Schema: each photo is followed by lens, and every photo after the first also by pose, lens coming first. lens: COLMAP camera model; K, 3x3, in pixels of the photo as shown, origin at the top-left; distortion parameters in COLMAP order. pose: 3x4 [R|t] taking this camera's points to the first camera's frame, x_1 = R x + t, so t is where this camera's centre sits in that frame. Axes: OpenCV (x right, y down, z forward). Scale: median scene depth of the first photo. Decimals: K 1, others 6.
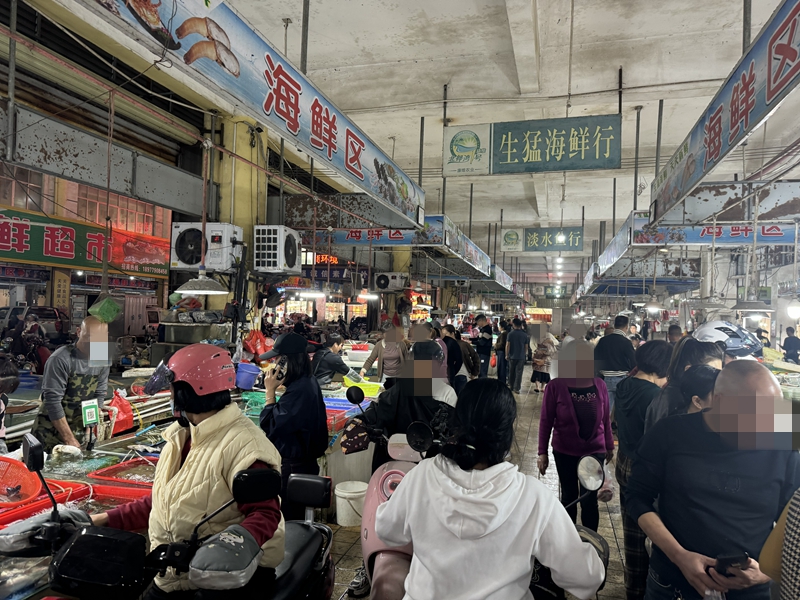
lens RADIAL K [[566.1, 0, 400.3], [0, 566.1, 308.7], [0, 0, 1]] dist [0.027813, -0.021200]
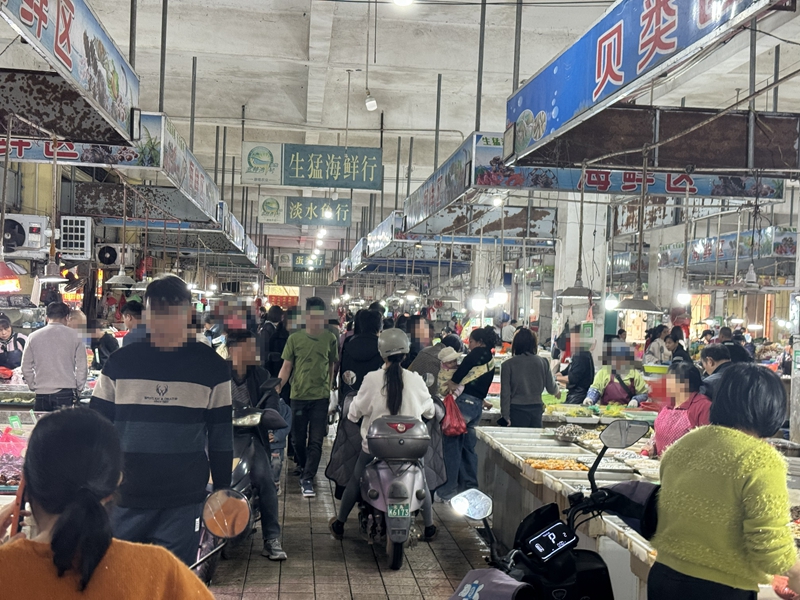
lens RADIAL K [[1118.1, 0, 400.2], [0, 1118.1, 299.3], [0, 0, 1]] dist [0.056949, 0.000000]
pose [[0.935769, 0.008666, 0.352508, -0.408701], [-0.014282, 0.999809, 0.013332, -0.026894], [-0.352326, -0.017511, 0.935714, -1.223464]]
